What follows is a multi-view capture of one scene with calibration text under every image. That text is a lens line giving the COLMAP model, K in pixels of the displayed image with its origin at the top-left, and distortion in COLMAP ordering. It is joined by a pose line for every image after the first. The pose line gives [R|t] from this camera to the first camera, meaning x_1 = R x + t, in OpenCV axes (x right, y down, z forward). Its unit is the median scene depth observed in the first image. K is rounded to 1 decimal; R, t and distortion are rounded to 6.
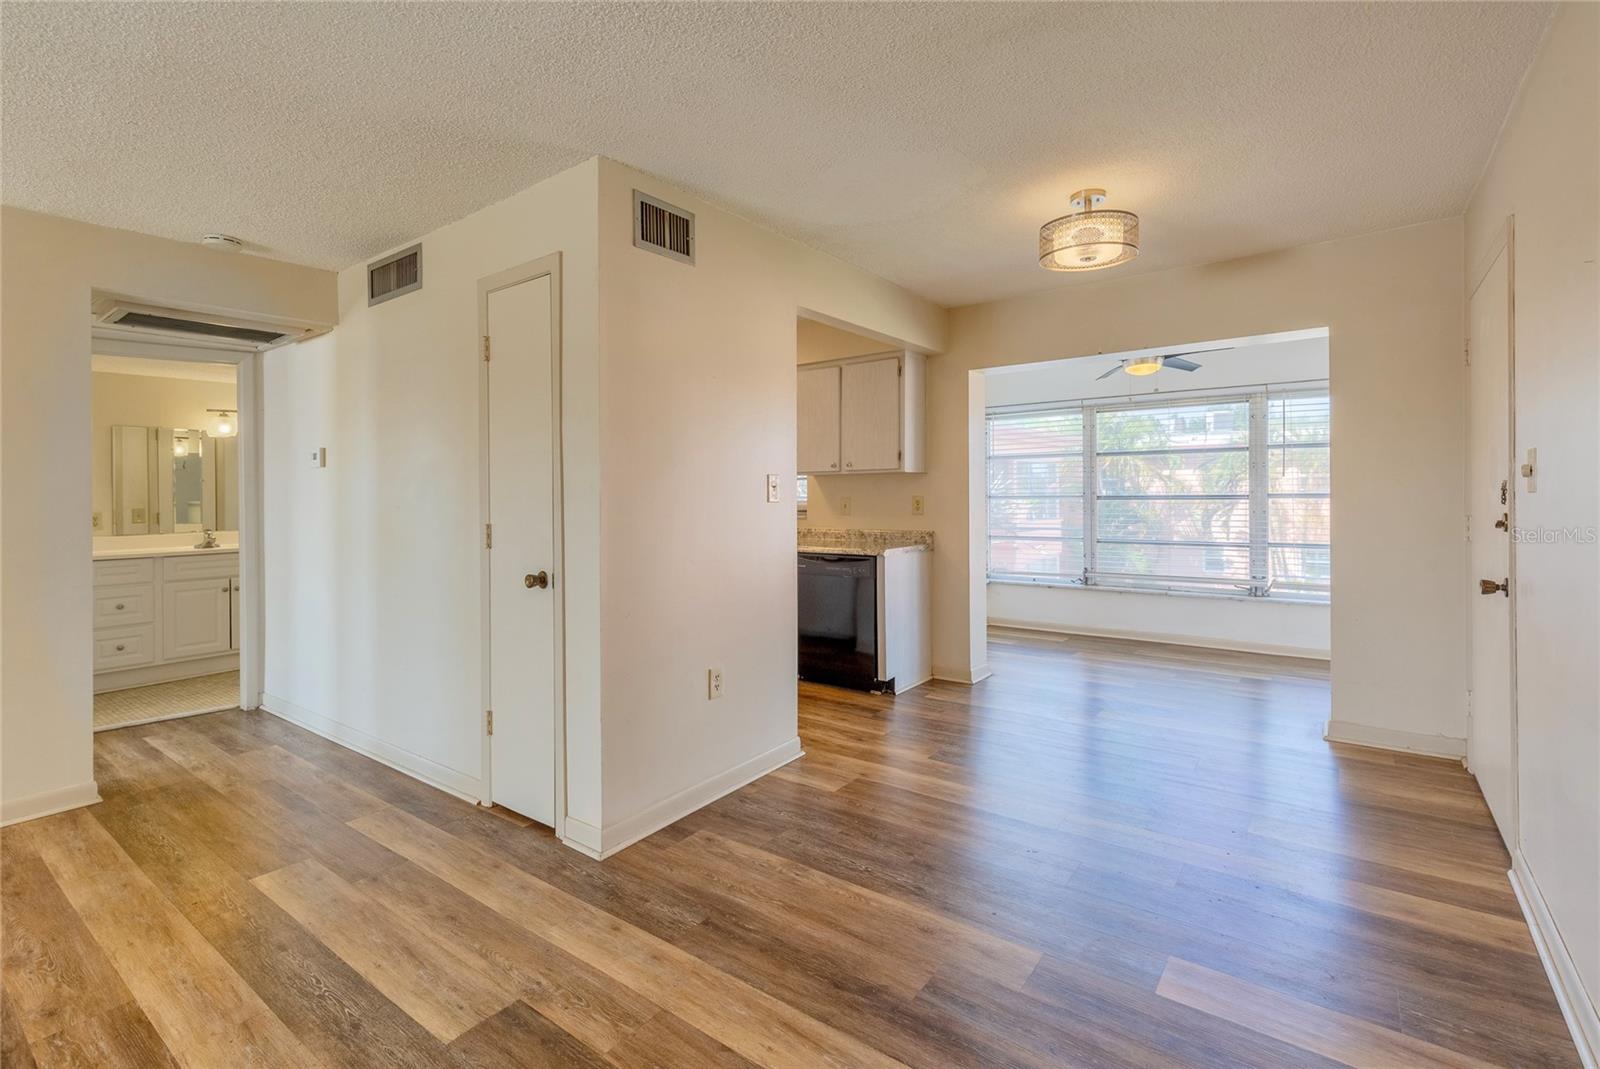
lens RADIAL K [[715.6, 0, 766.9], [0, 715.6, 501.9], [0, 0, 1]] dist [0.008806, -0.000395]
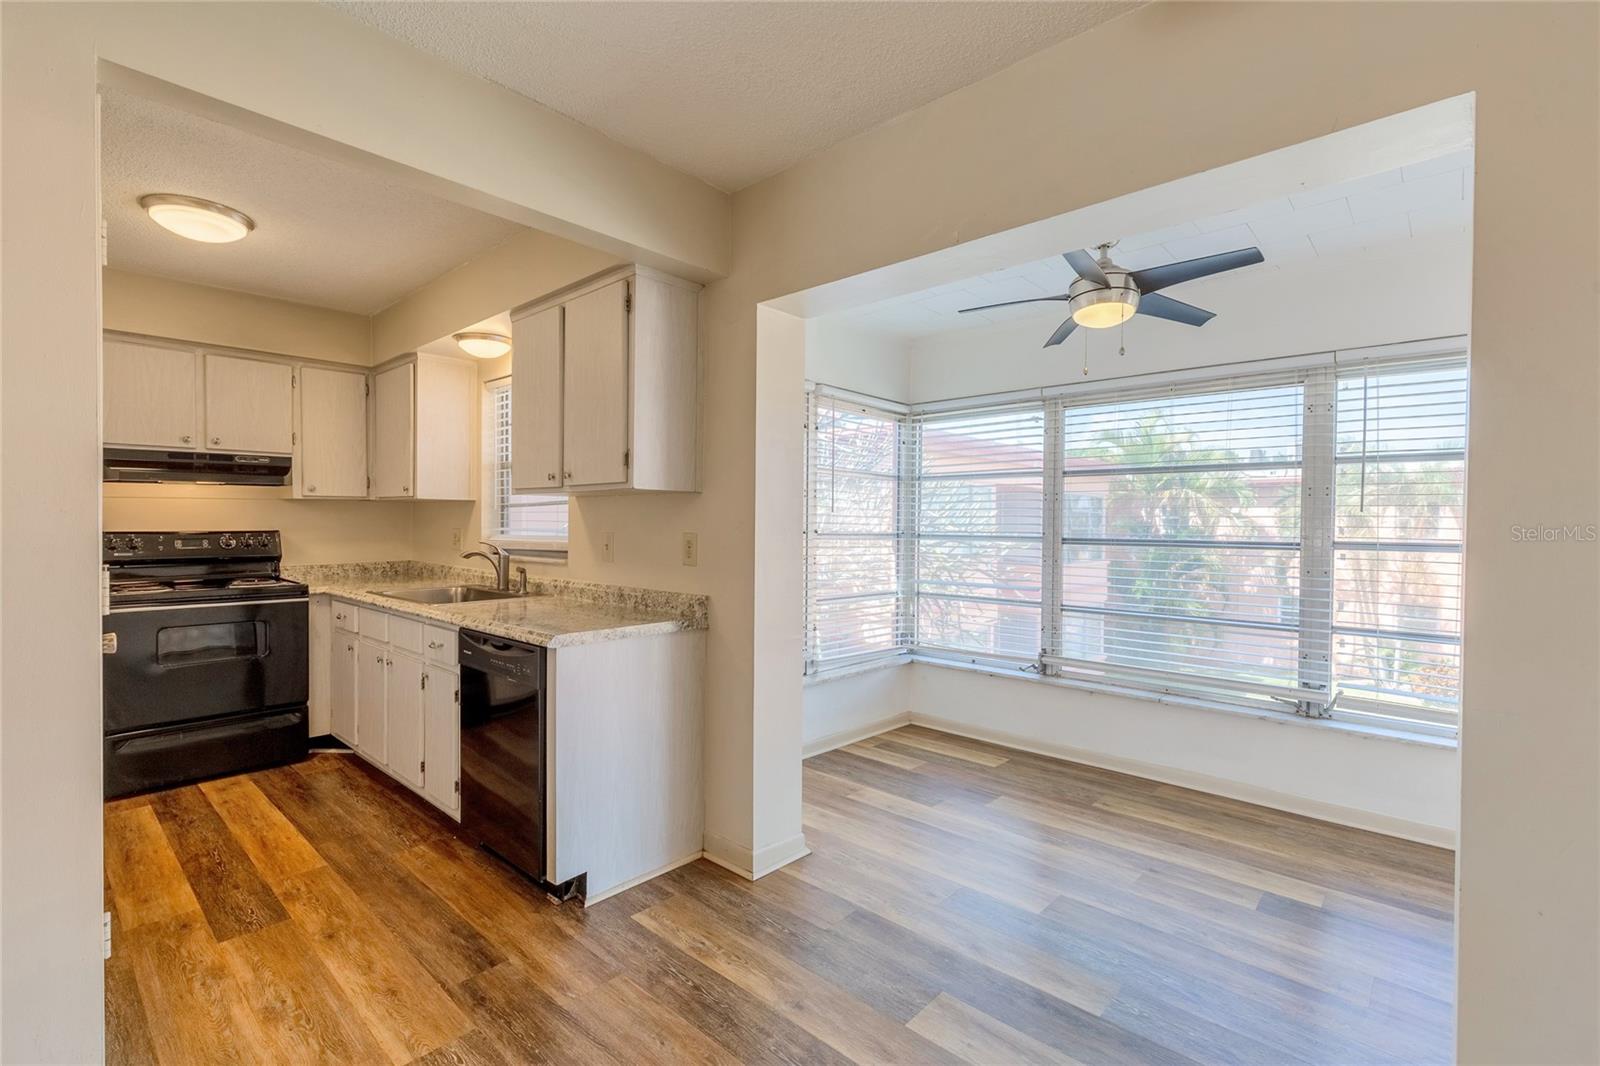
lens RADIAL K [[717.4, 0, 795.3], [0, 717.4, 534.8], [0, 0, 1]] dist [0.009981, -0.000232]
pose [[0.998034, 0.021725, -0.058786, 0.346463], [-0.021556, 0.999761, 0.003513, -0.010834], [0.058848, -0.002239, 0.998264, 0.457627]]
